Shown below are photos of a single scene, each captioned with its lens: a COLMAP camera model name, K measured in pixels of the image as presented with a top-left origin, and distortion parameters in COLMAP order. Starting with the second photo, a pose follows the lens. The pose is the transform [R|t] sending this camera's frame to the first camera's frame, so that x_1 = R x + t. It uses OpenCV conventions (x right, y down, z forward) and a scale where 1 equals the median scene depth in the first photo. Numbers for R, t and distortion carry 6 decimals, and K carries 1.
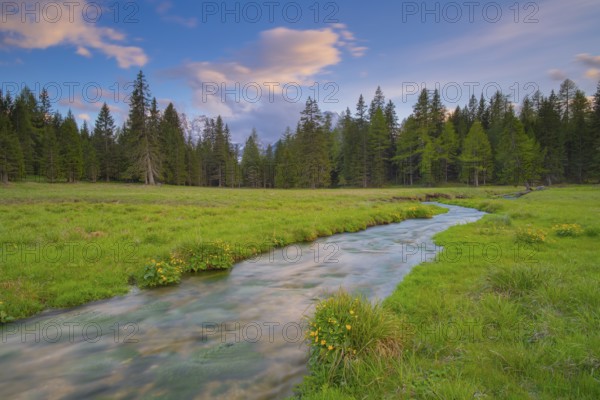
lens RADIAL K [[444.1, 0, 300.0], [0, 444.1, 200.0], [0, 0, 1]] dist [-0.000760, -0.001302]
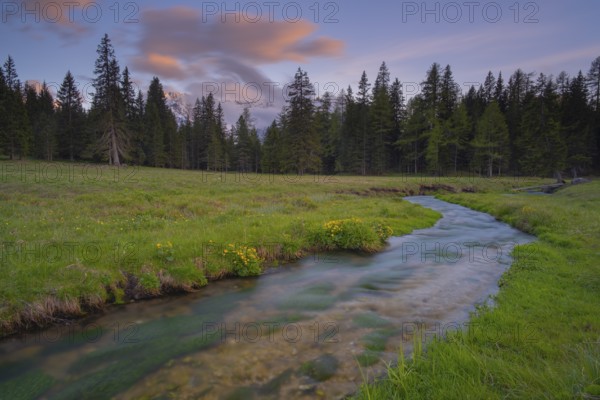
lens RADIAL K [[444.1, 0, 300.0], [0, 444.1, 200.0], [0, 0, 1]] dist [-0.000760, -0.001302]
pose [[0.999389, 0.026562, -0.022728, 0.042107], [-0.025843, 0.999173, 0.031396, -0.002589], [0.023543, -0.030790, 0.999249, 0.109475]]
